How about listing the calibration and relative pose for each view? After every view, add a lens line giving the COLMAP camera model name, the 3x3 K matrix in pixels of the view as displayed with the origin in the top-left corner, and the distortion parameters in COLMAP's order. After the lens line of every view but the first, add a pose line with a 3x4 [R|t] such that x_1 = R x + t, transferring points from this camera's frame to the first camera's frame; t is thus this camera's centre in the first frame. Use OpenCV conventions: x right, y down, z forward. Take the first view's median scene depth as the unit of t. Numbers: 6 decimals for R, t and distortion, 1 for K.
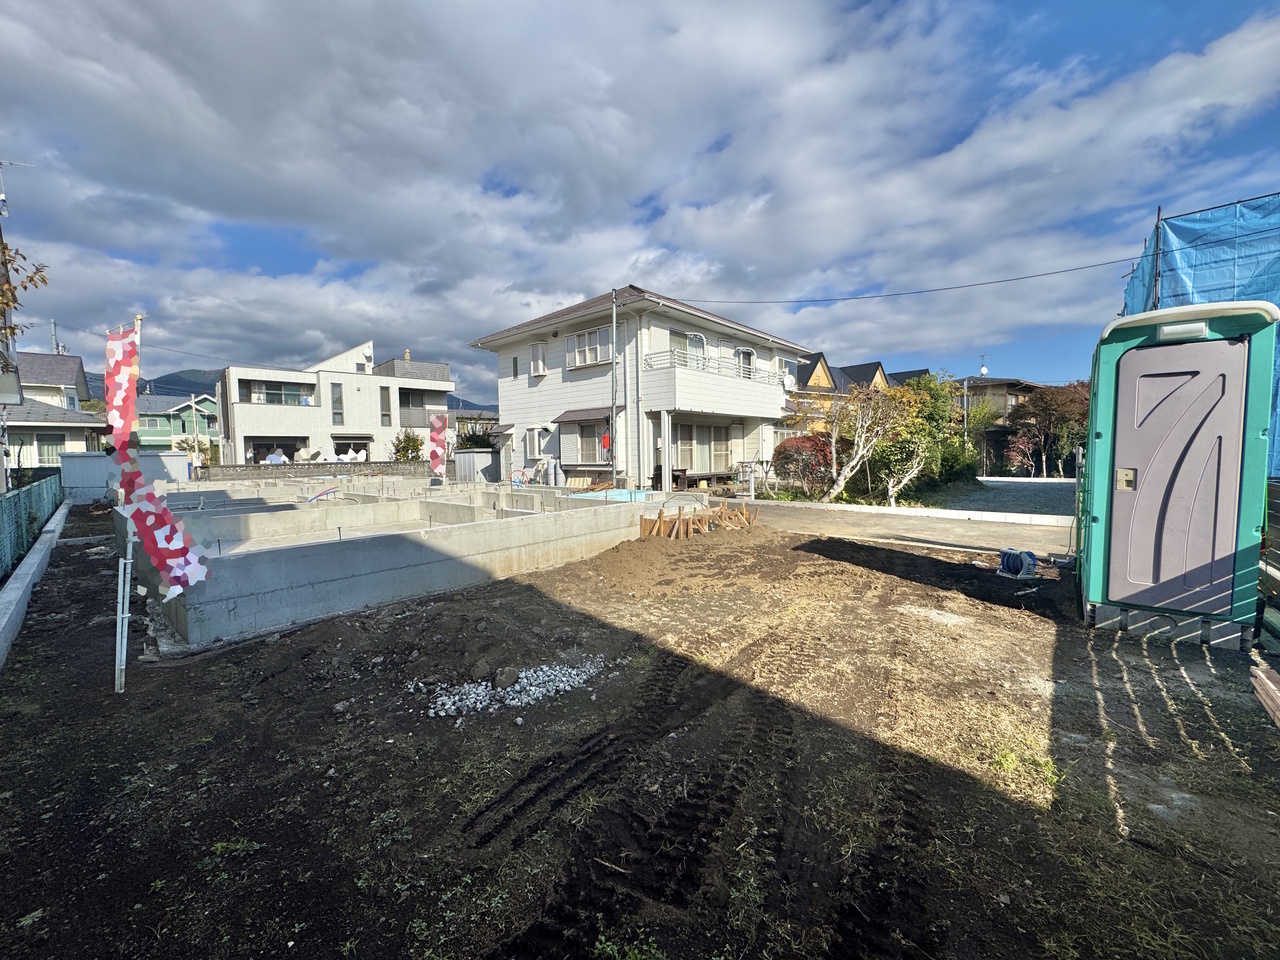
lens RADIAL K [[510.4, 0, 640.0], [0, 510.4, 480.0], [0, 0, 1]] dist [-0.003784, 0.000780]
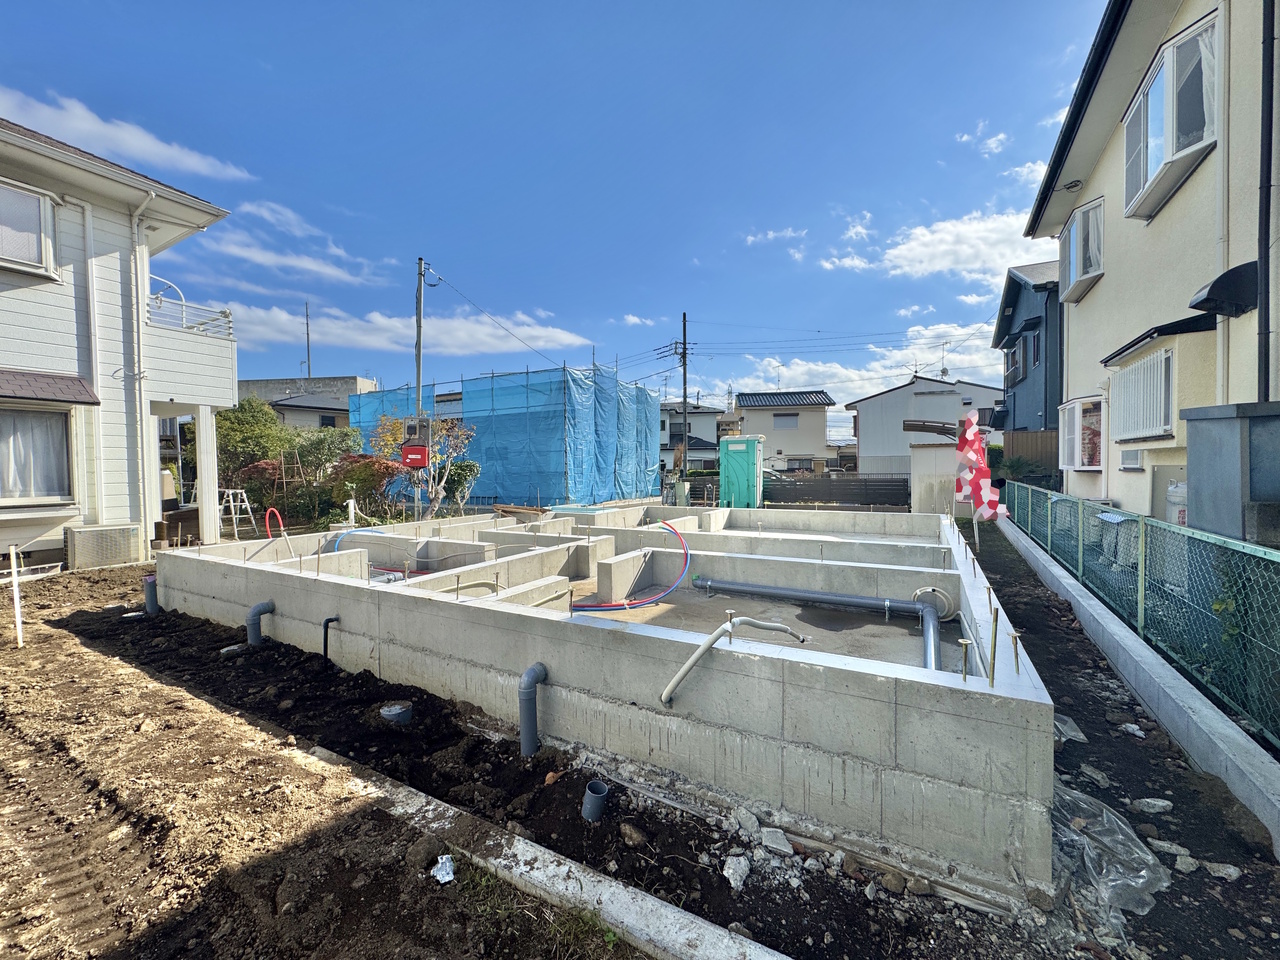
lens RADIAL K [[510.4, 0, 640.0], [0, 510.4, 480.0], [0, 0, 1]] dist [-0.003784, 0.000780]
pose [[-0.201910, -0.004256, 0.979395, -0.421949], [0.070454, 0.997337, 0.018859, -0.016345], [-0.976867, 0.072811, -0.201072, 0.414677]]
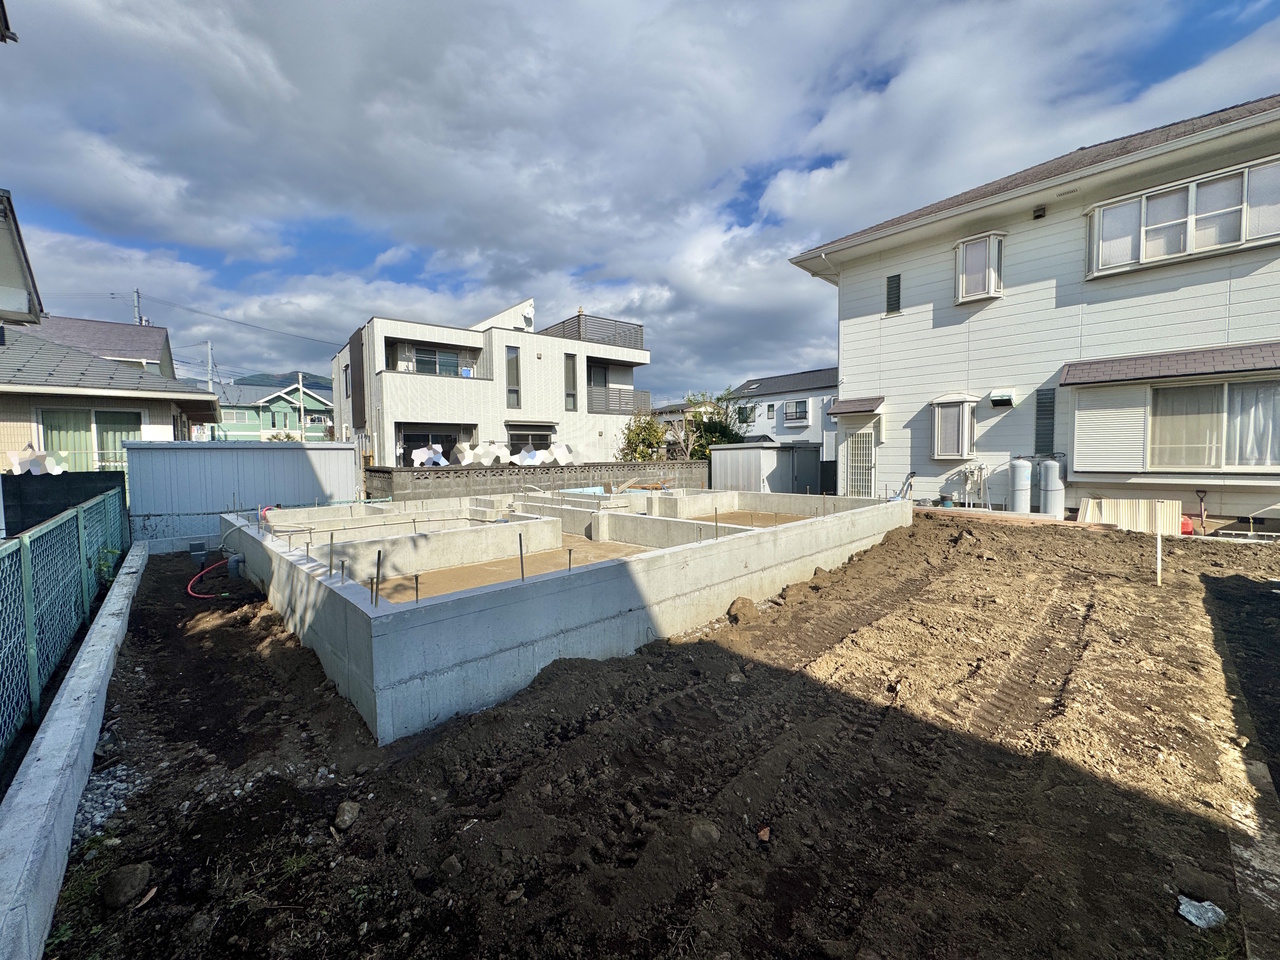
lens RADIAL K [[510.4, 0, 640.0], [0, 510.4, 480.0], [0, 0, 1]] dist [-0.003784, 0.000780]
pose [[0.996663, 0.009223, -0.081106, -0.410072], [-0.009377, 0.999955, -0.001517, -0.013323], [0.081089, 0.002272, 0.996704, 0.372021]]
